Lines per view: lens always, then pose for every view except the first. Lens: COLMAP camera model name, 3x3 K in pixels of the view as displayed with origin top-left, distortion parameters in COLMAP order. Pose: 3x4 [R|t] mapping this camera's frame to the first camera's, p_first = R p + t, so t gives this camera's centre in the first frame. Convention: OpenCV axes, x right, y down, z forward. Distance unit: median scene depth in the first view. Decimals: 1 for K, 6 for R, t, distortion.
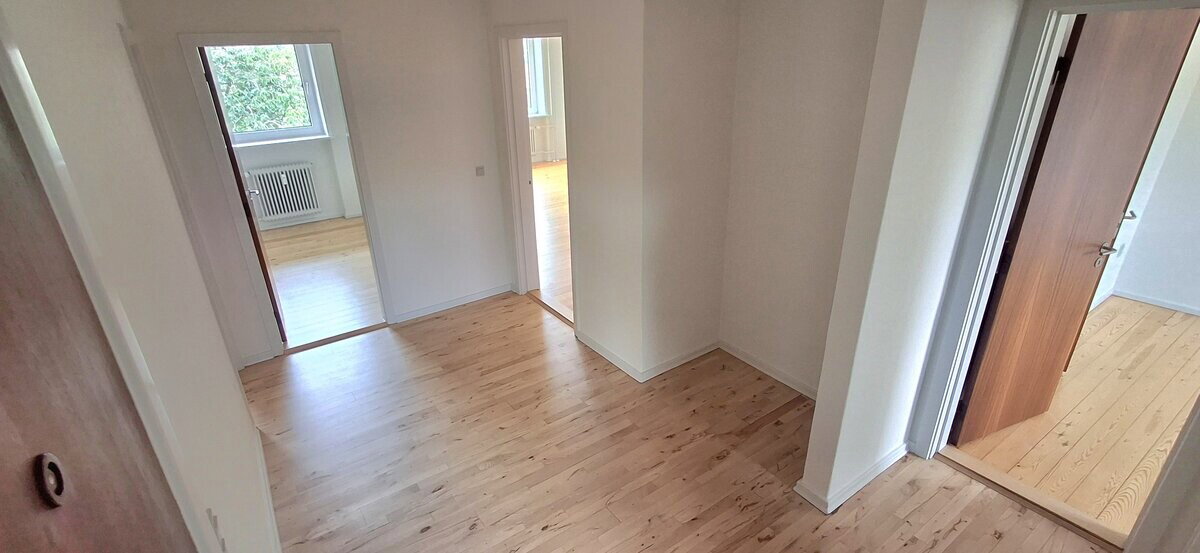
lens RADIAL K [[554.4, 0, 604.8], [0, 554.4, 281.8], [0, 0, 1]] dist [-0.001245, -0.000180]
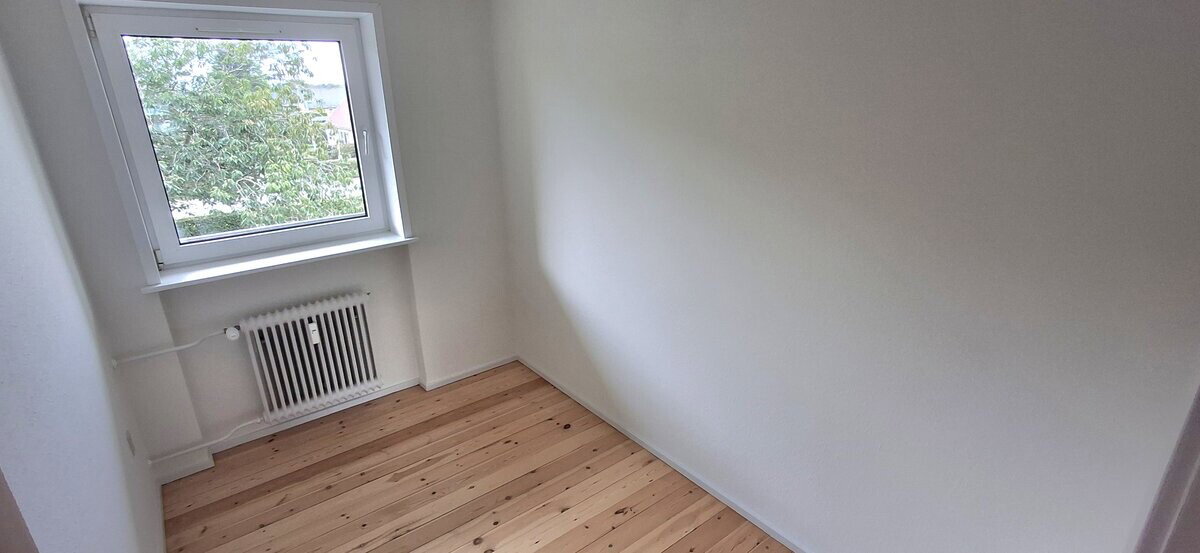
lens RADIAL K [[554.4, 0, 604.8], [0, 554.4, 281.8], [0, 0, 1]] dist [-0.001245, -0.000180]
pose [[0.998182, -0.017129, 0.057780, -0.331335], [0.021479, 0.996911, -0.075539, -0.173431], [-0.056308, 0.076643, 0.995467, 0.475690]]
